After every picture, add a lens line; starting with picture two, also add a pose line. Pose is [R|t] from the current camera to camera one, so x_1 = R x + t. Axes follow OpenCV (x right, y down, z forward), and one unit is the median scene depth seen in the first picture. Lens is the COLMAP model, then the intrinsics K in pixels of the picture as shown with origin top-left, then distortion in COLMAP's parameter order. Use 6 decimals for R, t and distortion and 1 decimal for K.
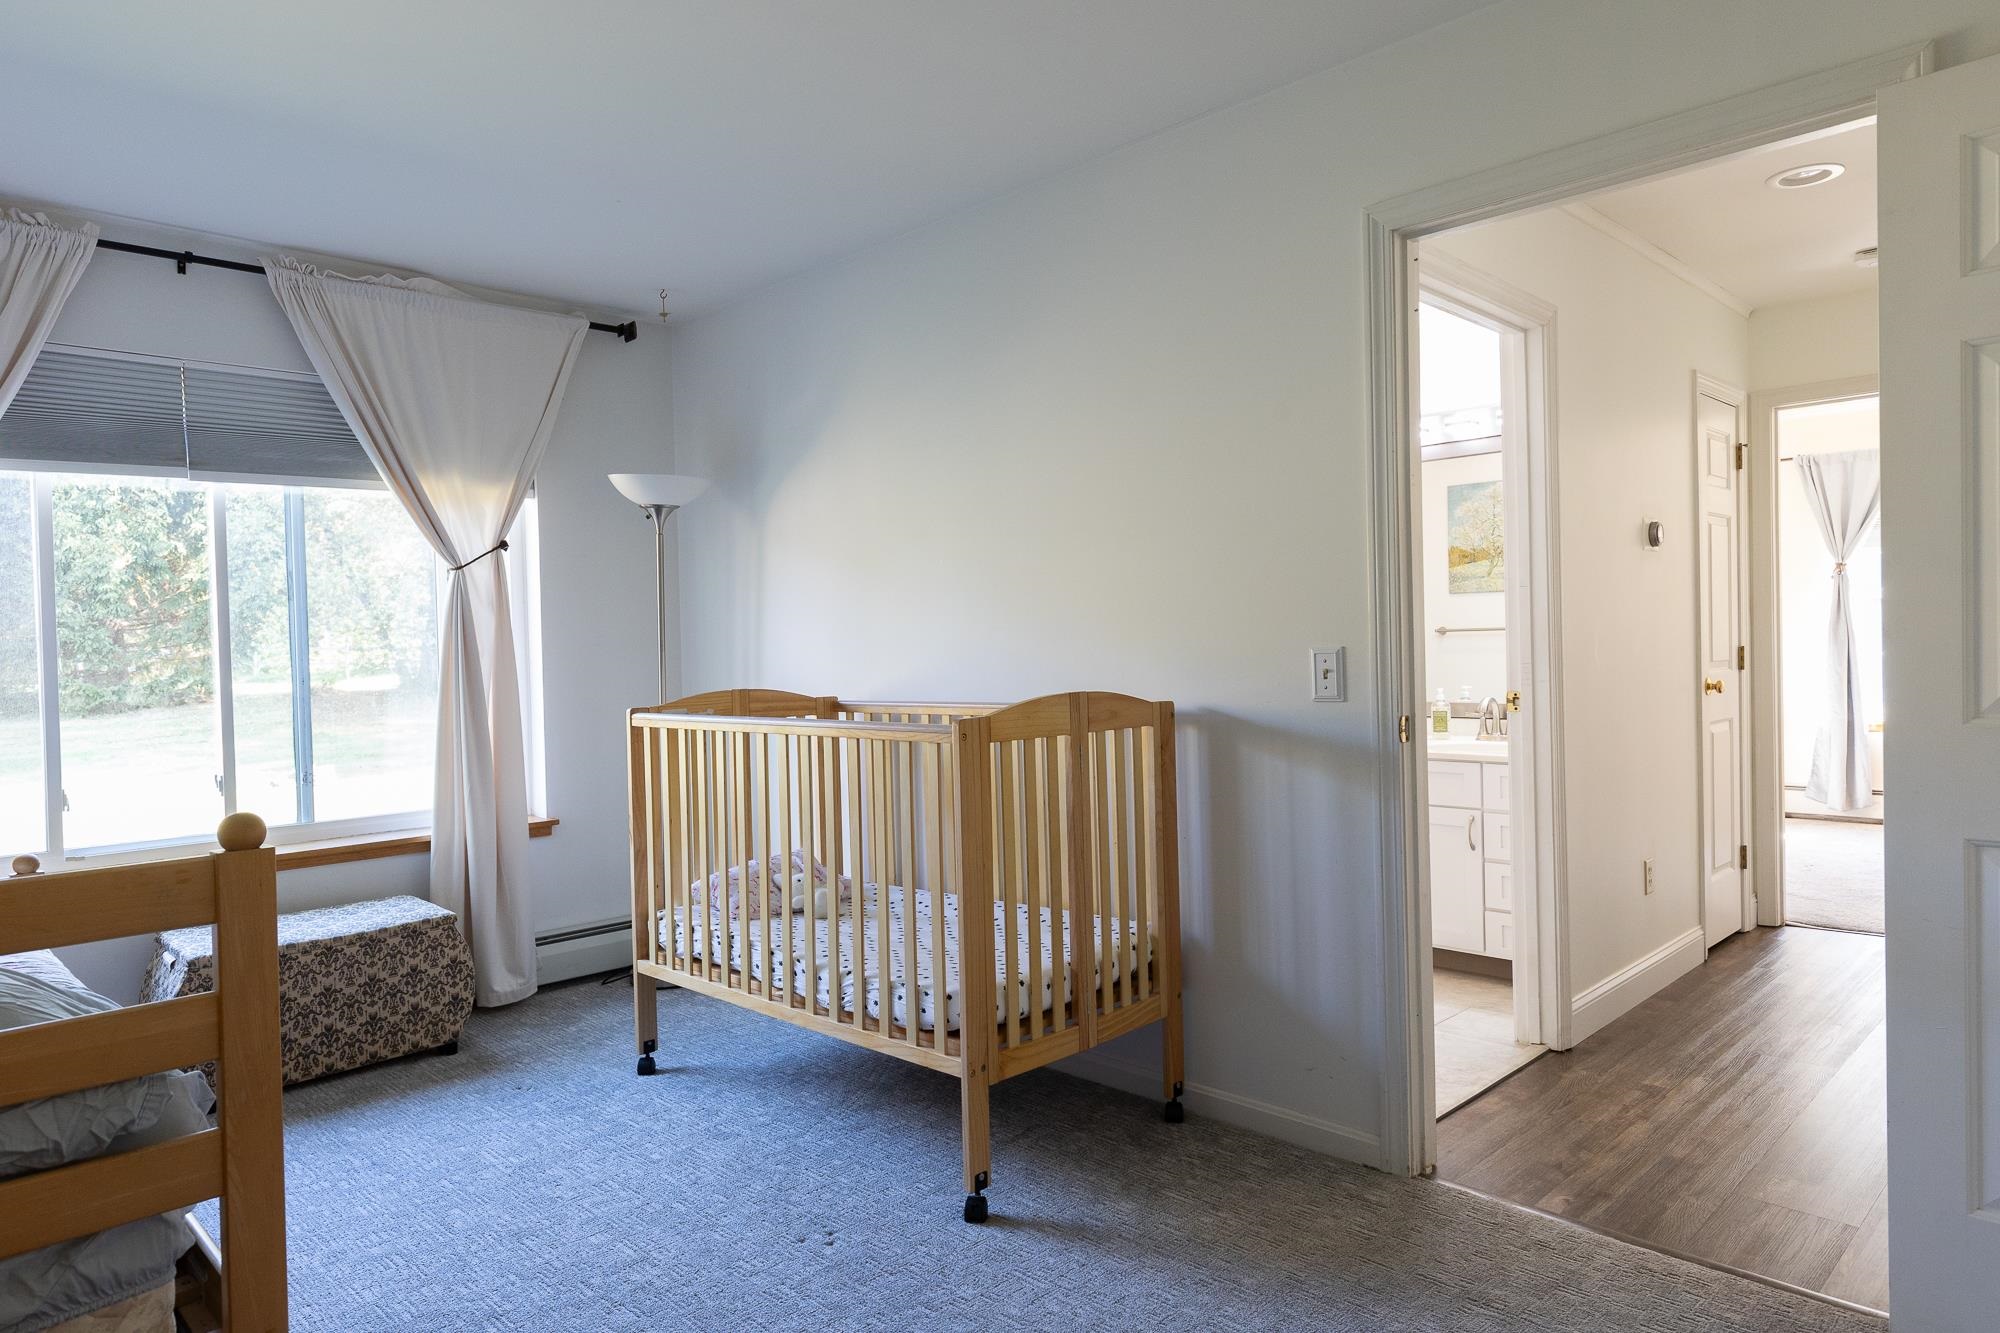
lens RADIAL K [[1212.8, 0, 1004.0], [0, 1212.8, 659.2], [0, 0, 1]] dist [0.003106, -0.001671]
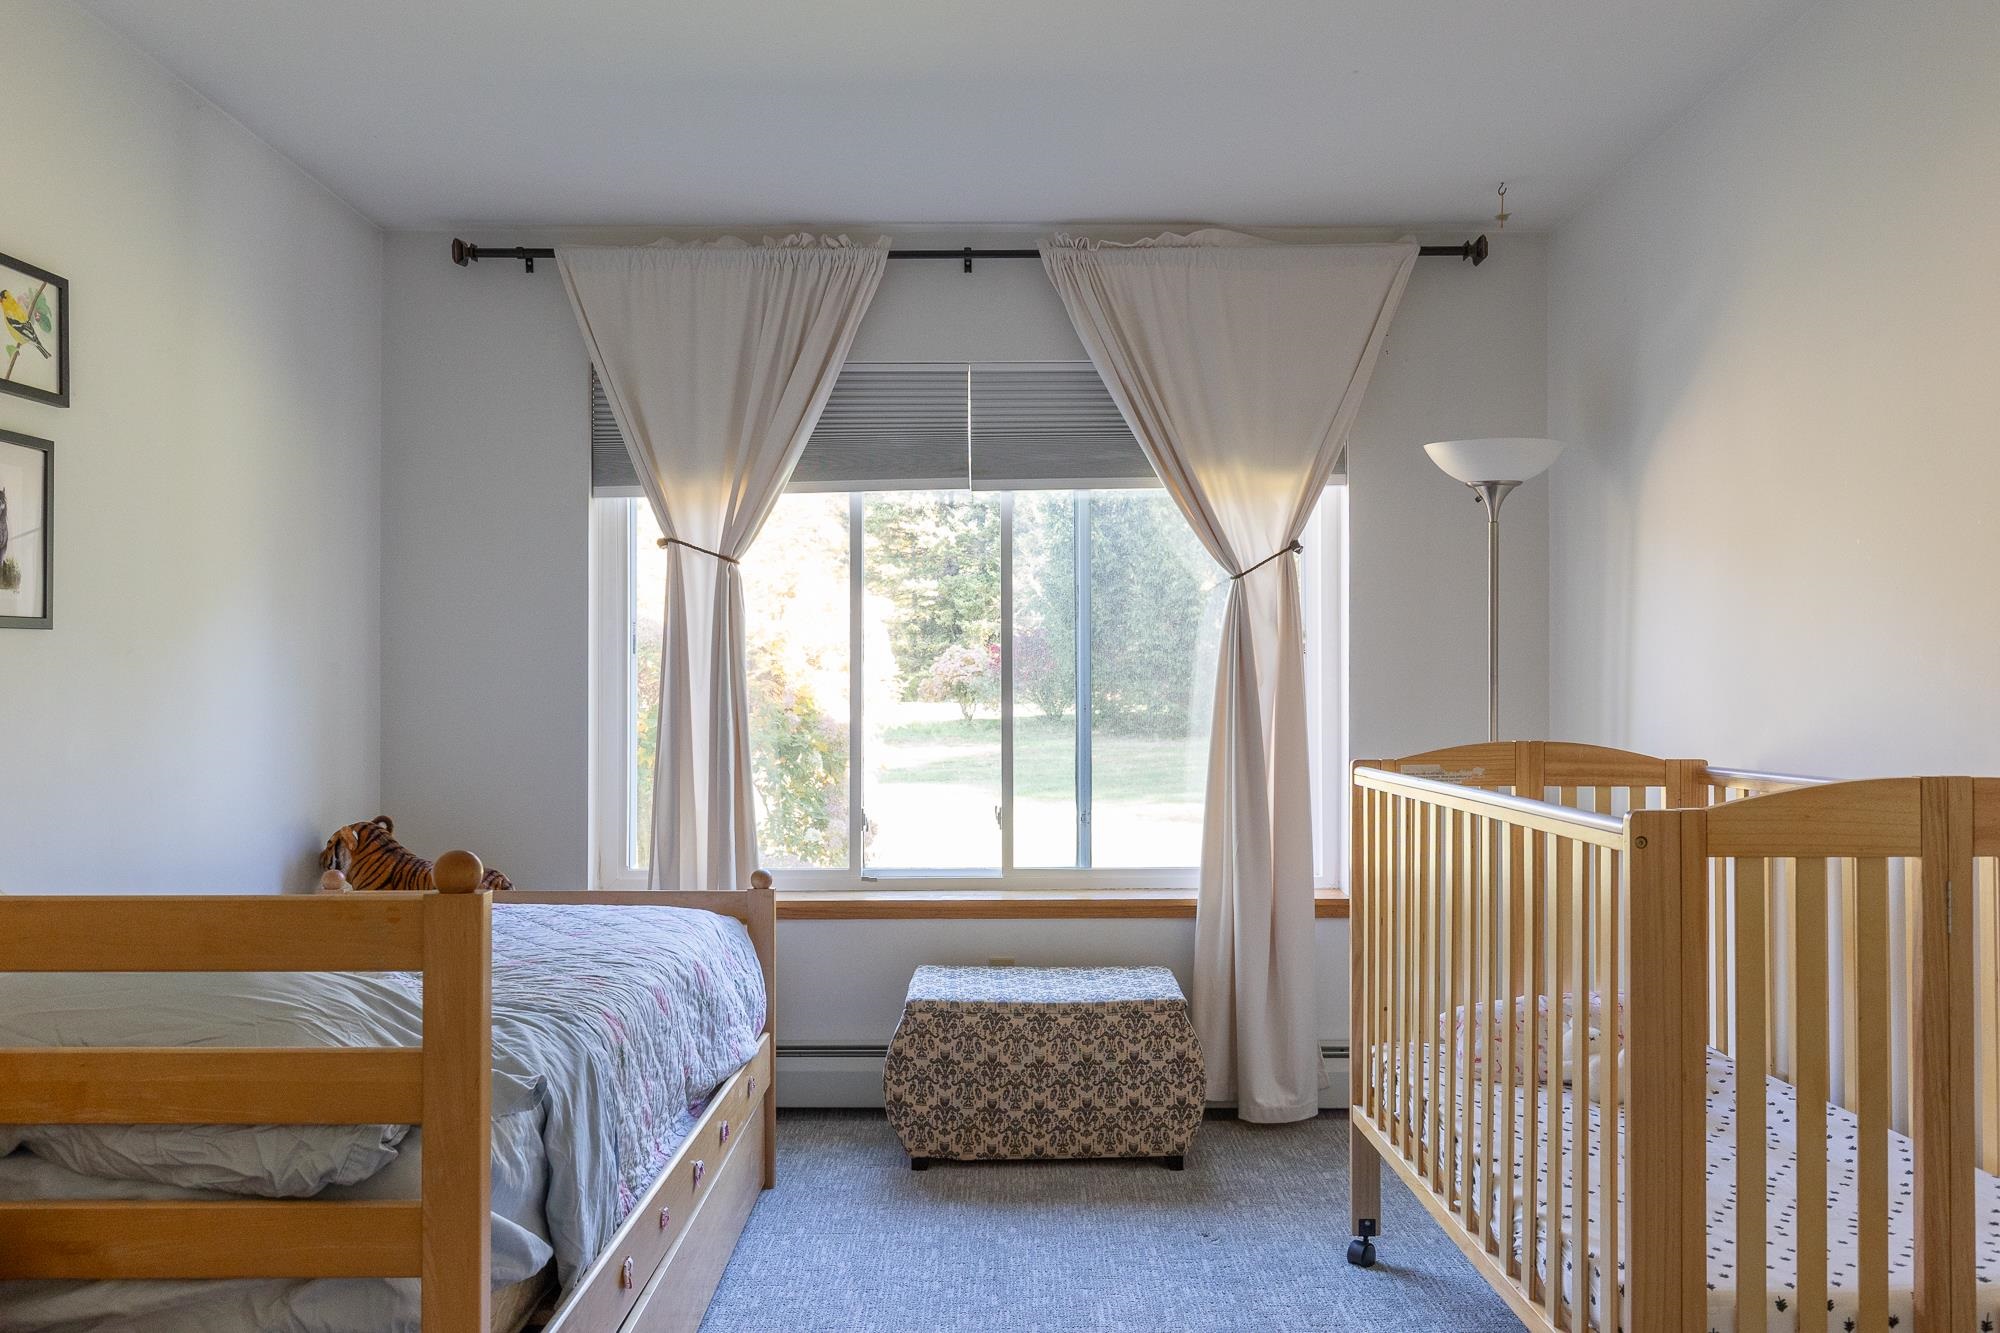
lens RADIAL K [[1497.9, 0, 1001.3], [0, 1497.9, 678.3], [0, 0, 1]] dist [0.006436, -0.011193]
pose [[0.716628, 0.019296, -0.697188, 0.160691], [-0.025692, 0.999669, 0.001259, -0.004149], [0.696982, 0.017010, 0.716887, 0.189872]]
